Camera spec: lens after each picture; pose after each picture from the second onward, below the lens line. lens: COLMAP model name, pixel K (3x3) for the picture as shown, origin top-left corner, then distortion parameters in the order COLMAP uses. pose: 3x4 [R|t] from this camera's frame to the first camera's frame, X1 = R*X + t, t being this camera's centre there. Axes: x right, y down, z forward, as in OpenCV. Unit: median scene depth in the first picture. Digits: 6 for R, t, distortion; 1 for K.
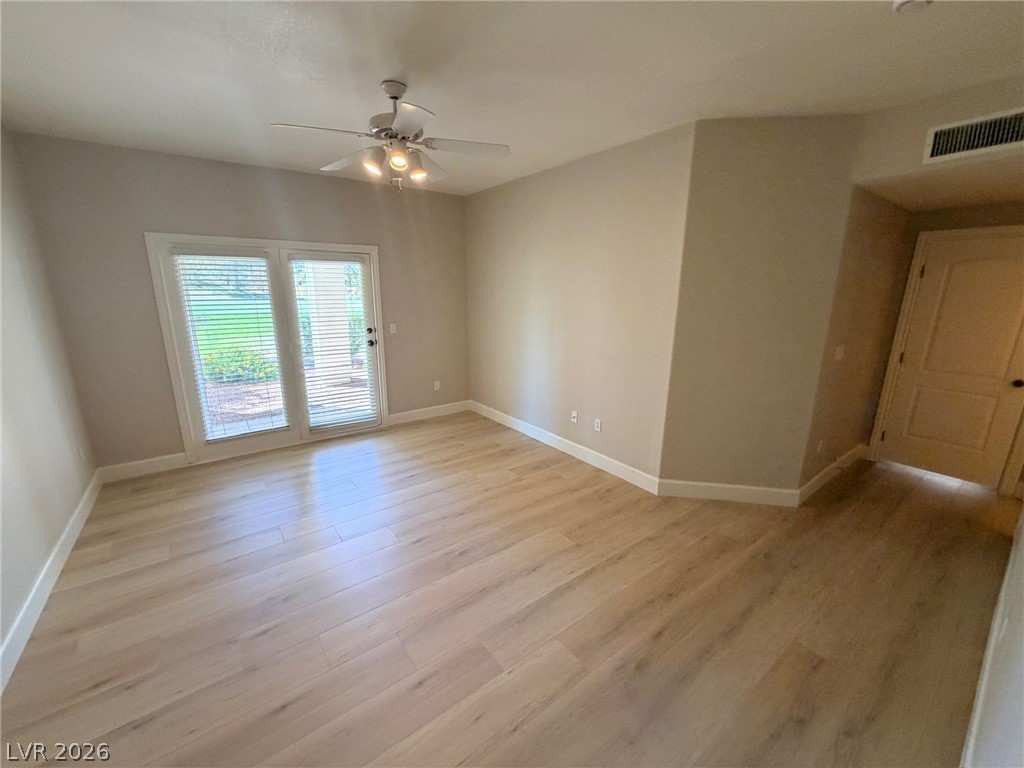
lens RADIAL K [[407.7, 0, 508.8], [0, 407.7, 384.9], [0, 0, 1]] dist [-0.001357, 0.000087]
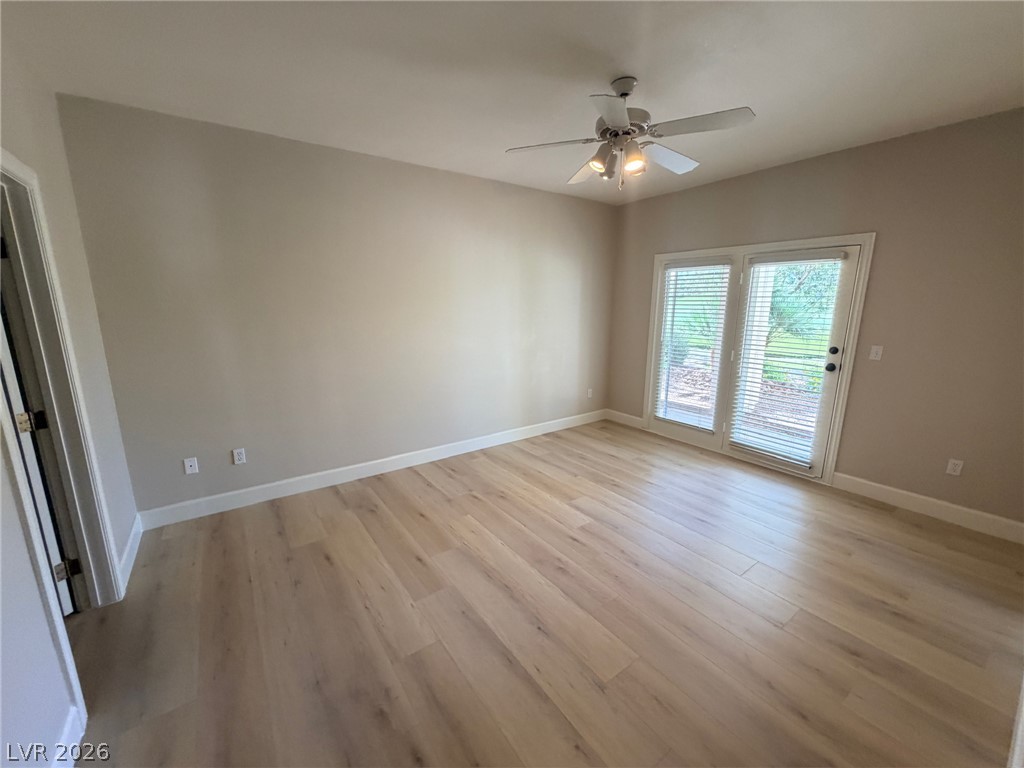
lens RADIAL K [[407.7, 0, 508.8], [0, 407.7, 384.9], [0, 0, 1]] dist [-0.001357, 0.000087]
pose [[-0.019076, 0.202416, -0.979114, 0.479857], [-0.235556, 0.950815, 0.201155, -0.100188], [0.971673, 0.234474, 0.029542, 0.503520]]
